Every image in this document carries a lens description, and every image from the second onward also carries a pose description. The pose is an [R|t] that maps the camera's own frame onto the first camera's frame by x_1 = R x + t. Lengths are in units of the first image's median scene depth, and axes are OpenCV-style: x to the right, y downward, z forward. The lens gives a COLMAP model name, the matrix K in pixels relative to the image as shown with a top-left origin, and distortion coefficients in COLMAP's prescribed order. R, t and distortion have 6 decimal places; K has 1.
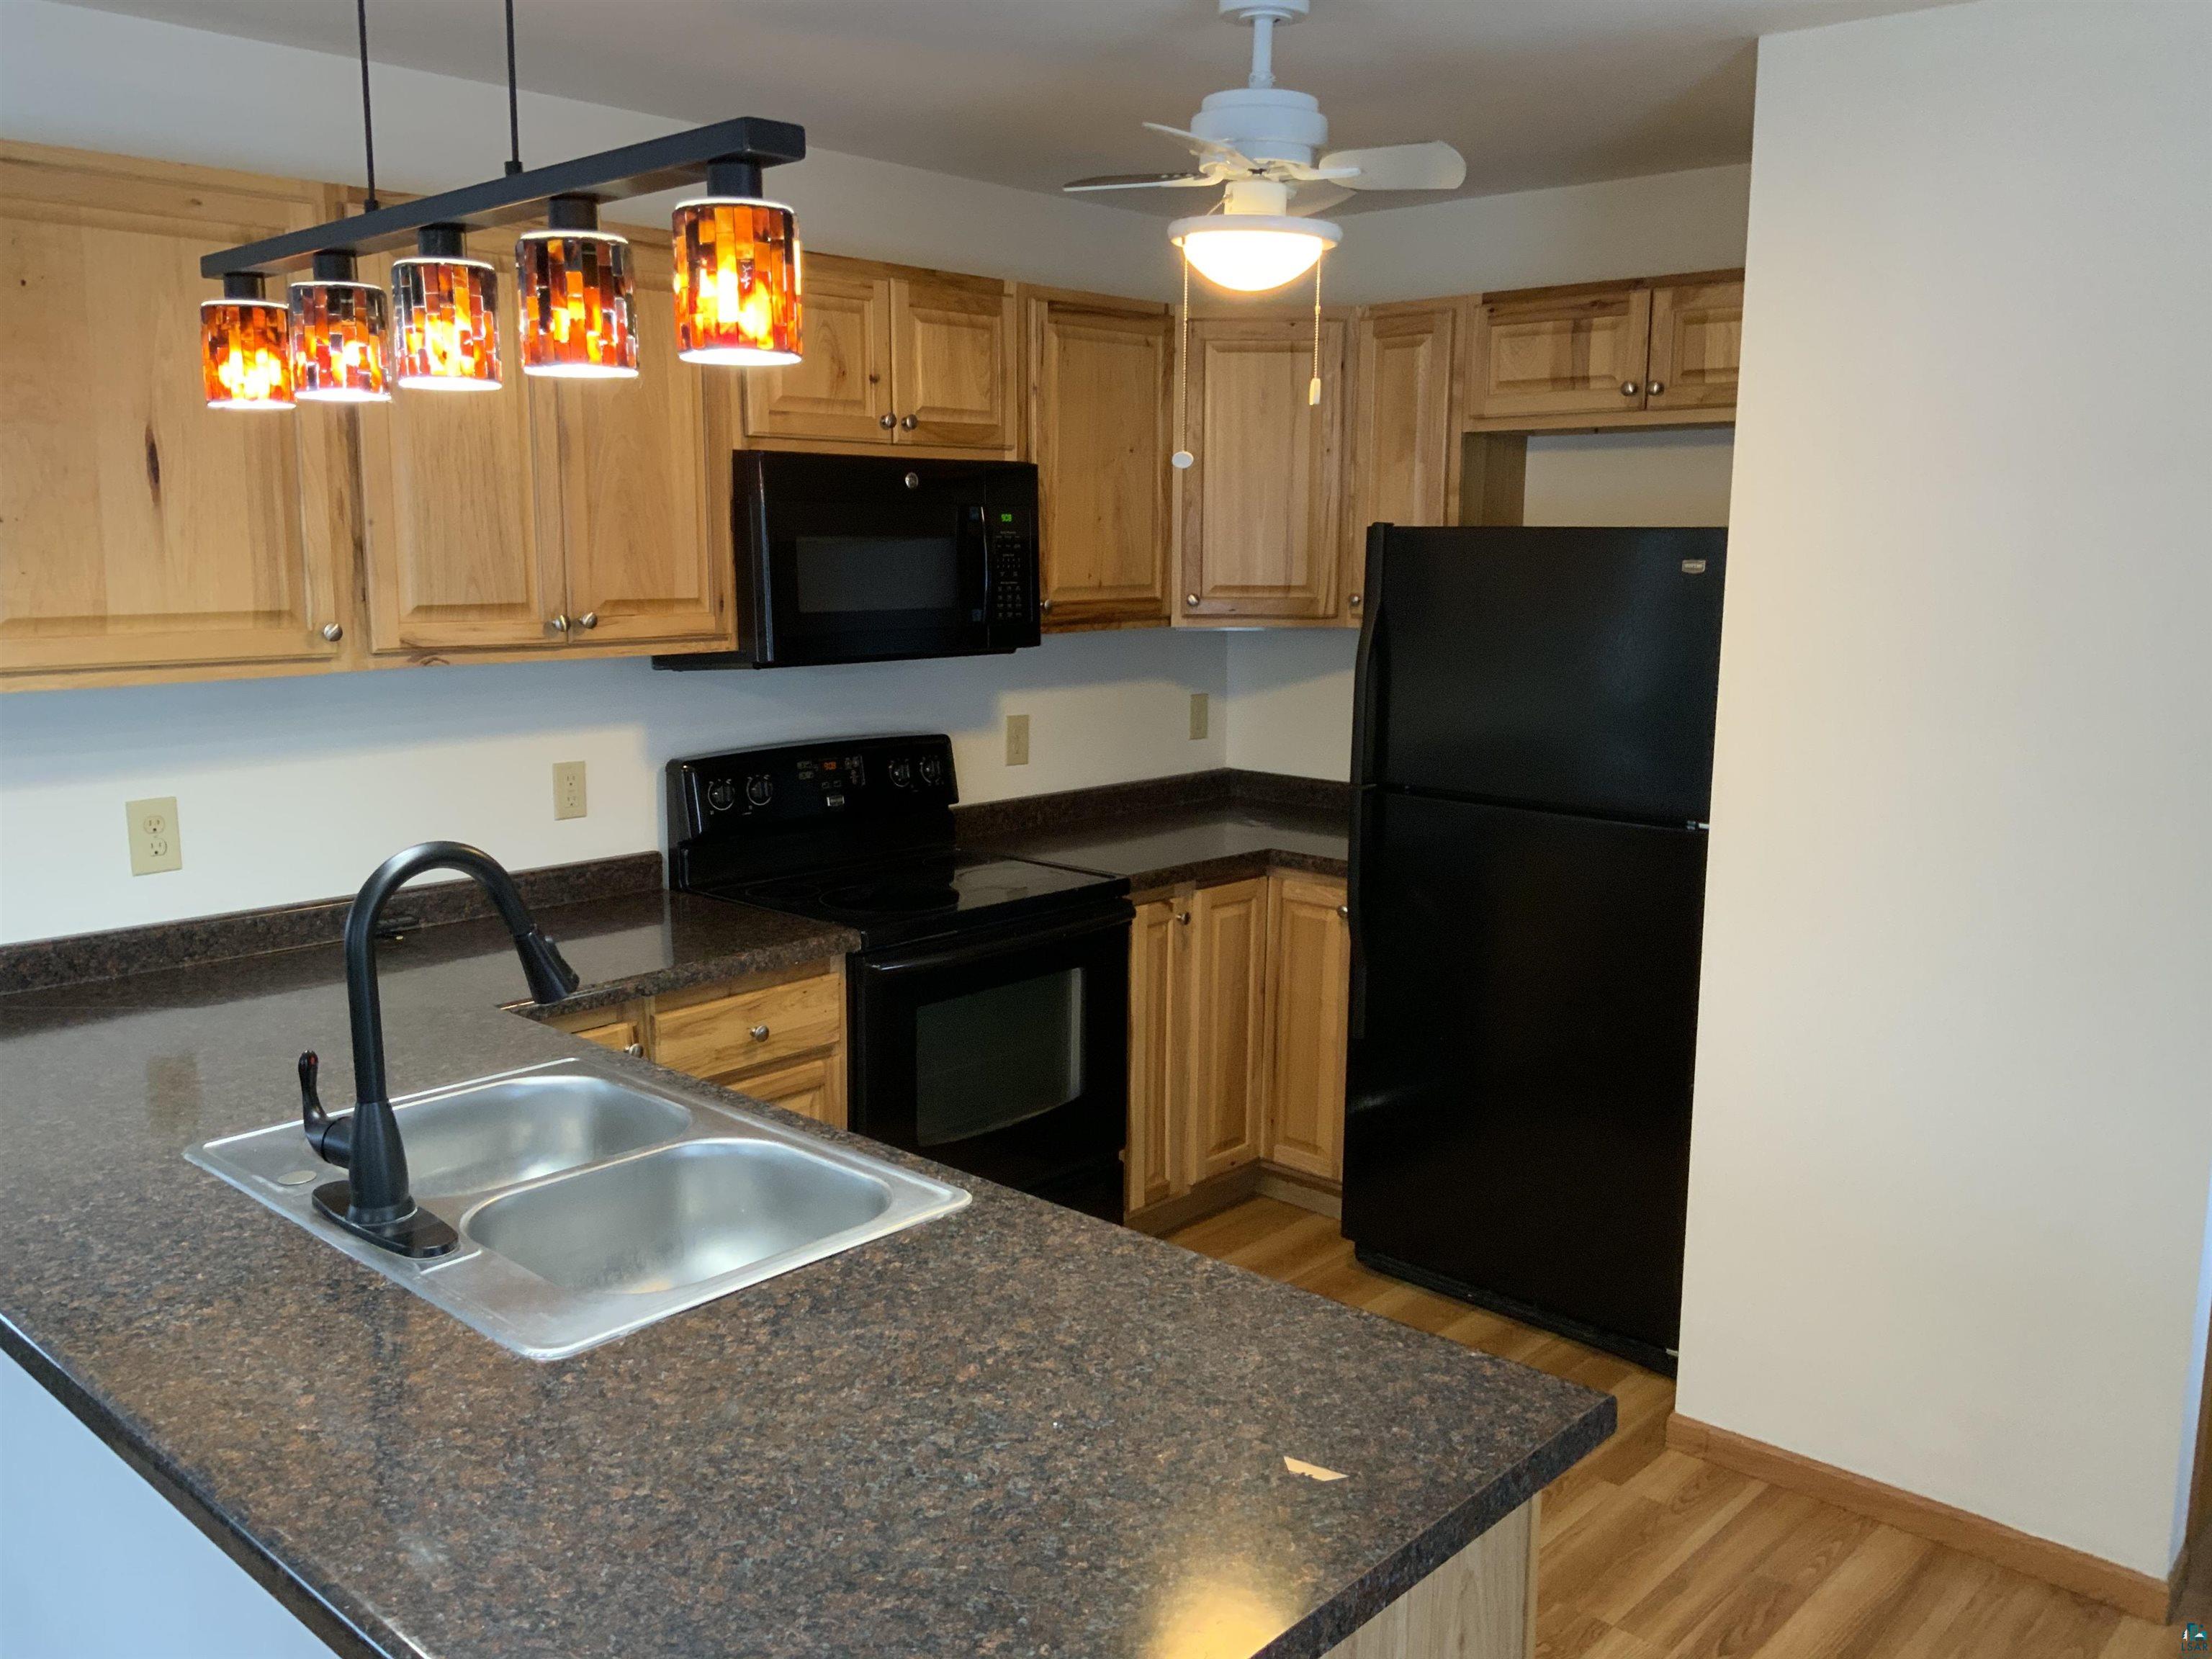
lens RADIAL K [[1816.7, 0, 1087.7], [0, 1816.7, 837.1], [0, 0, 1]] dist [0.000239, -0.002147]
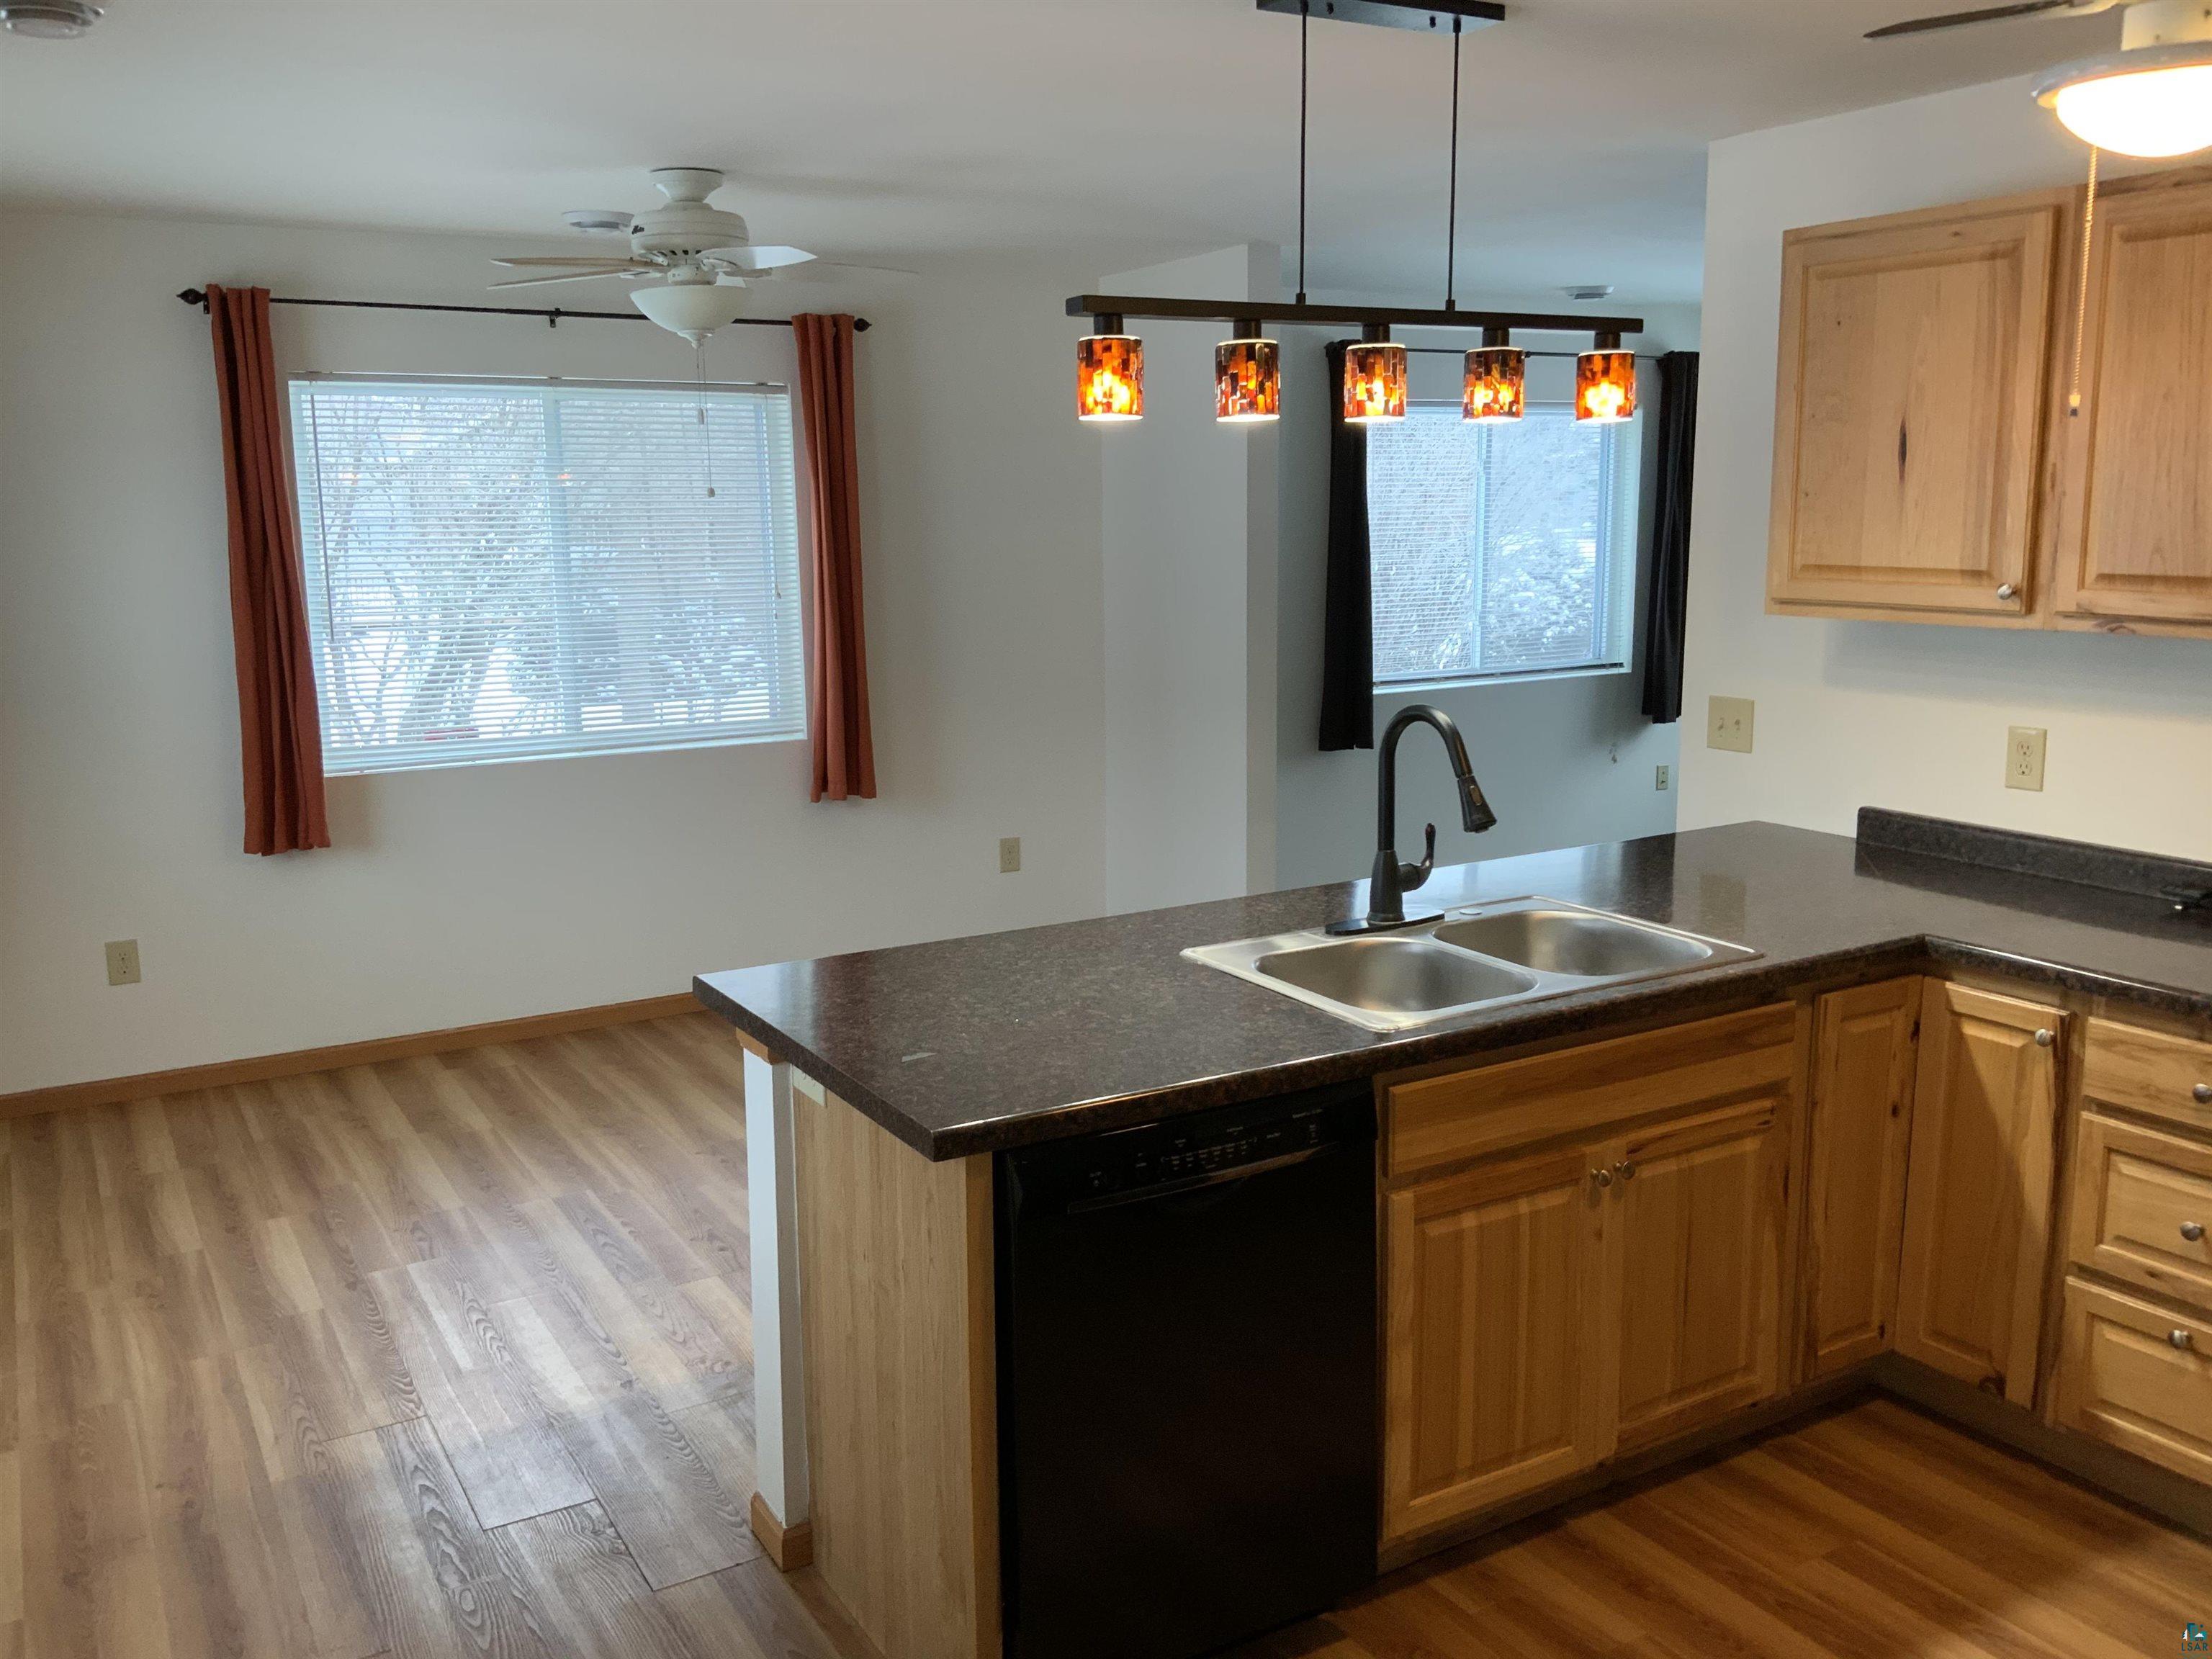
lens RADIAL K [[1816.7, 0, 1090.0], [0, 1816.7, 824.8], [0, 0, 1]] dist [0.000239, -0.002147]
pose [[-0.285892, 0.172929, -0.942529, 0.854836], [-0.150181, 0.963342, 0.222301, -0.141454], [0.946420, 0.205104, -0.249441, 0.787057]]
